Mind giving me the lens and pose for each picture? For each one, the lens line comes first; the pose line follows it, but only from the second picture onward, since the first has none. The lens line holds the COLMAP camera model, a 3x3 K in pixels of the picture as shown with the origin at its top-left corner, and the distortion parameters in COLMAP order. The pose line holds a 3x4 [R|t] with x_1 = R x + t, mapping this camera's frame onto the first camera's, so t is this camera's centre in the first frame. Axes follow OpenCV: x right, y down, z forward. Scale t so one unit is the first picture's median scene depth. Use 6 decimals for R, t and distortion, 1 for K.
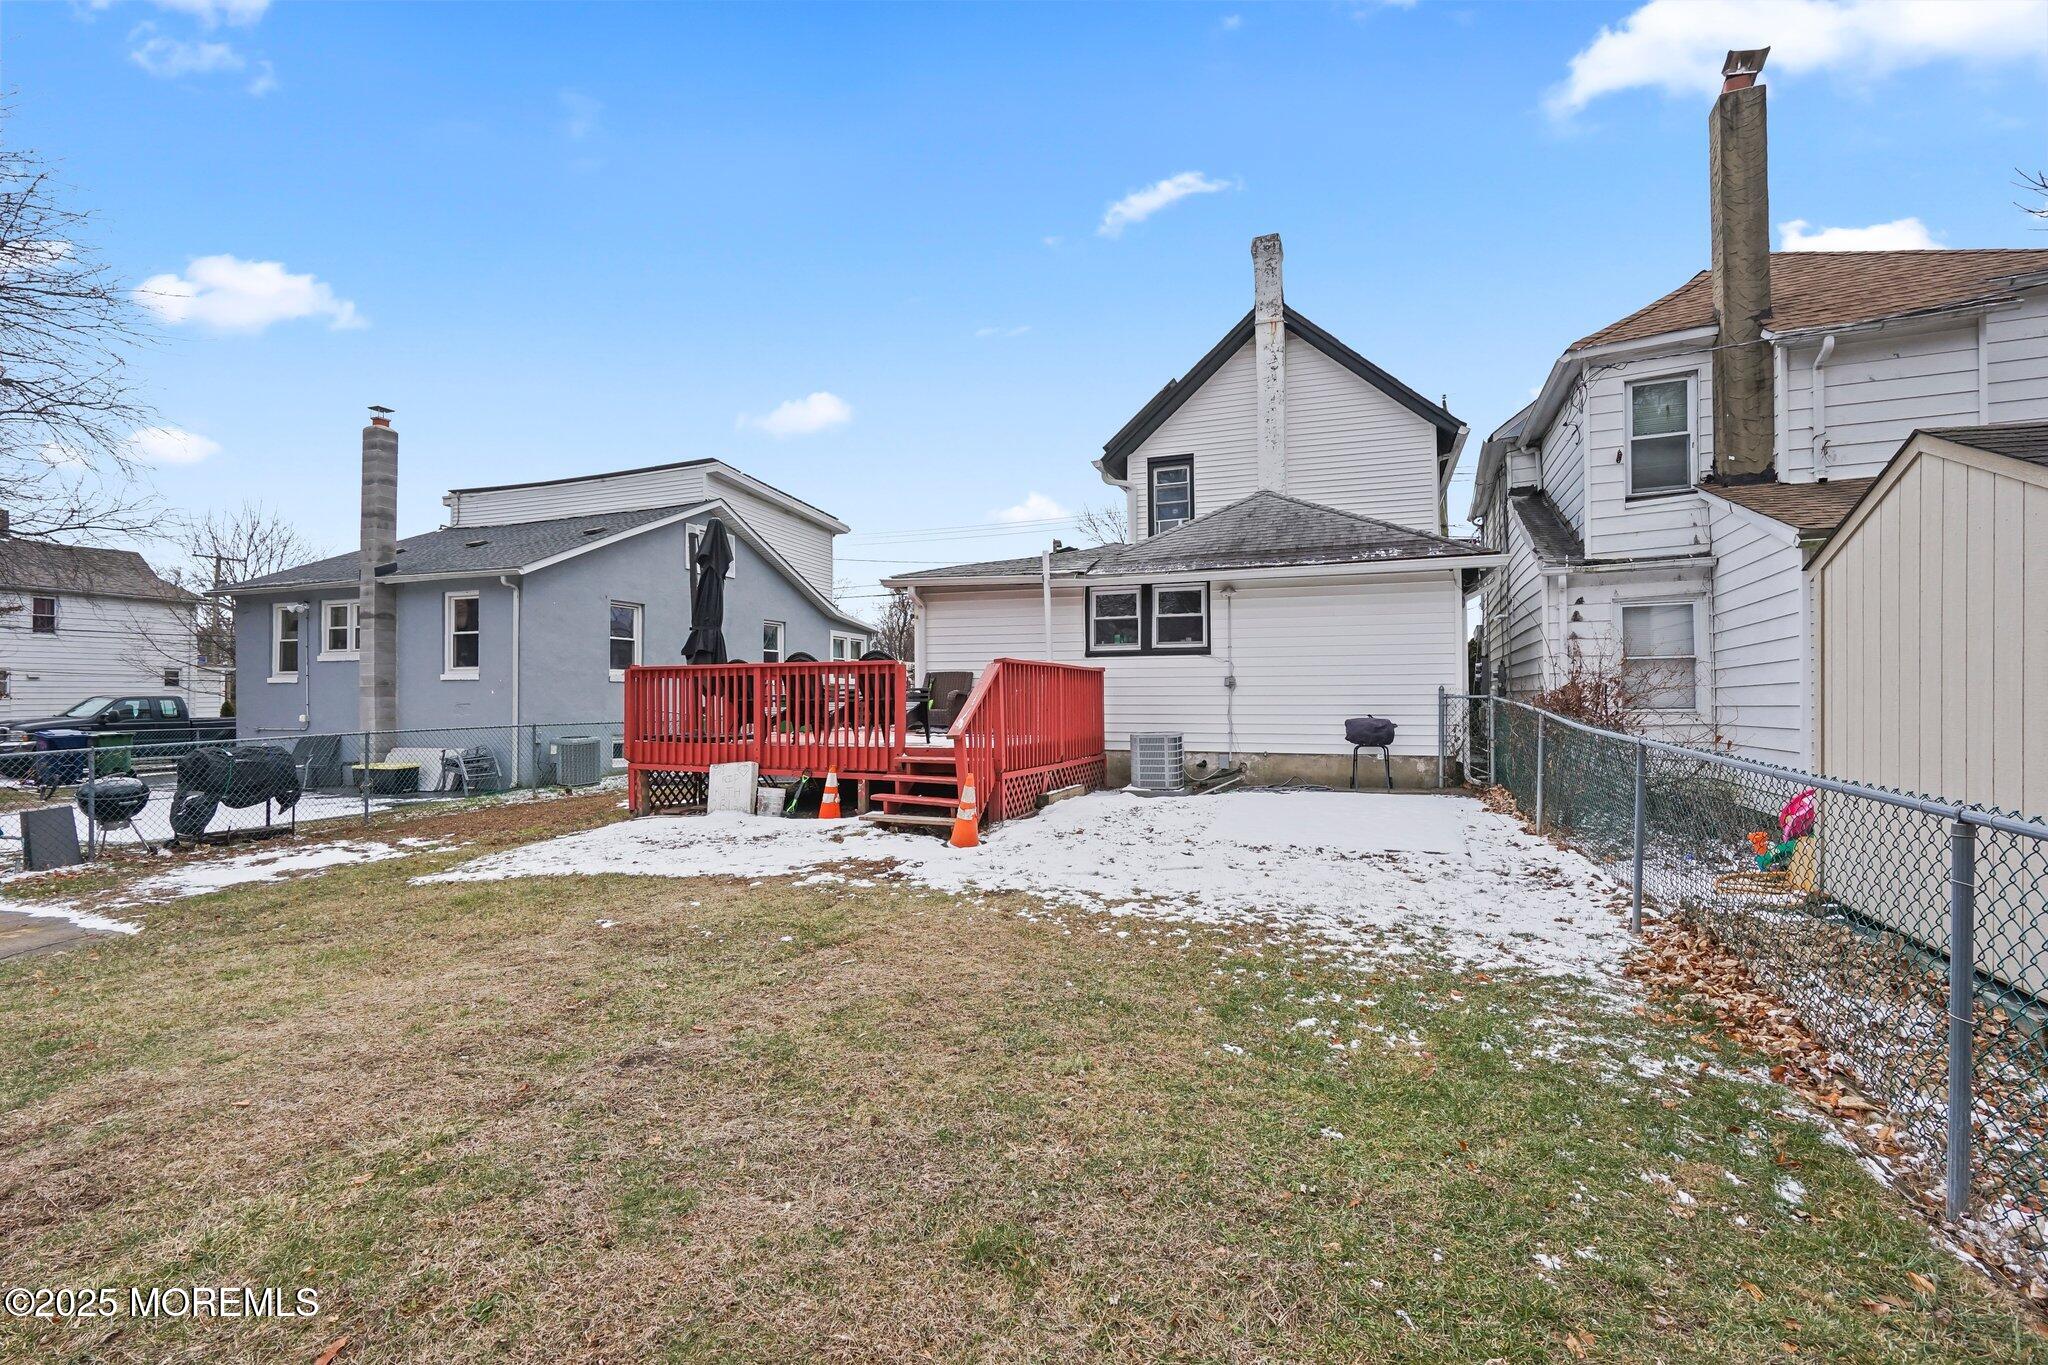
lens RADIAL K [[921.0, 0, 1014.4], [0, 921.0, 691.7], [0, 0, 1]] dist [-0.002339, 0.001677]
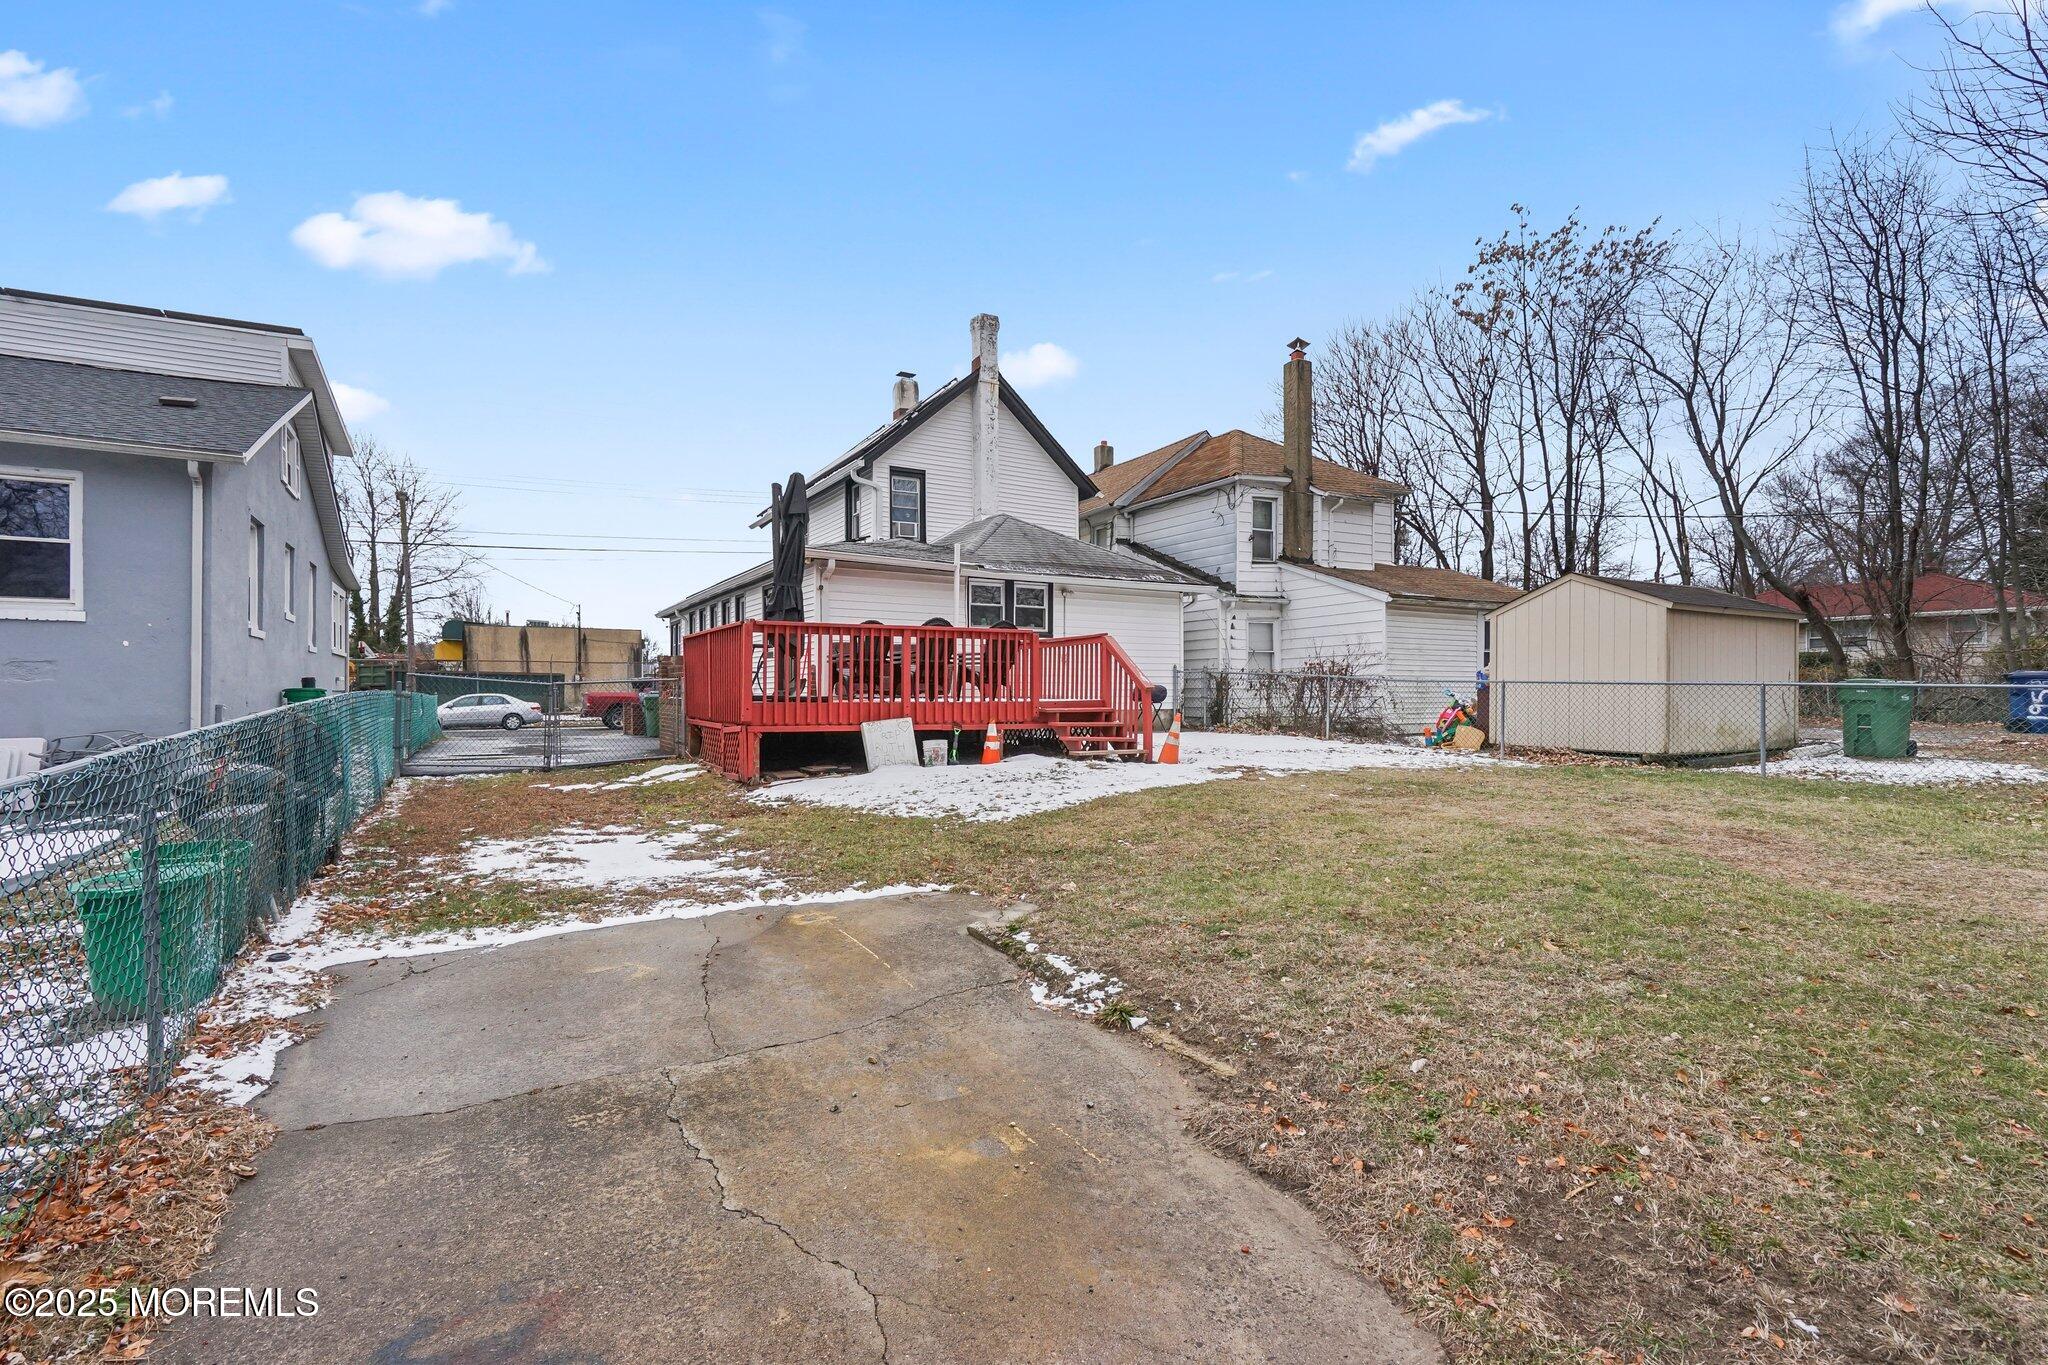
lens RADIAL K [[922.7, 0, 1007.5], [0, 922.7, 684.4], [0, 0, 1]] dist [-0.001601, -0.000026]
pose [[0.635073, 0.008717, 0.772403, -1.030745], [-0.008747, 0.999953, -0.004093, 0.040087], [-0.772402, -0.004157, 0.635120, 0.228514]]
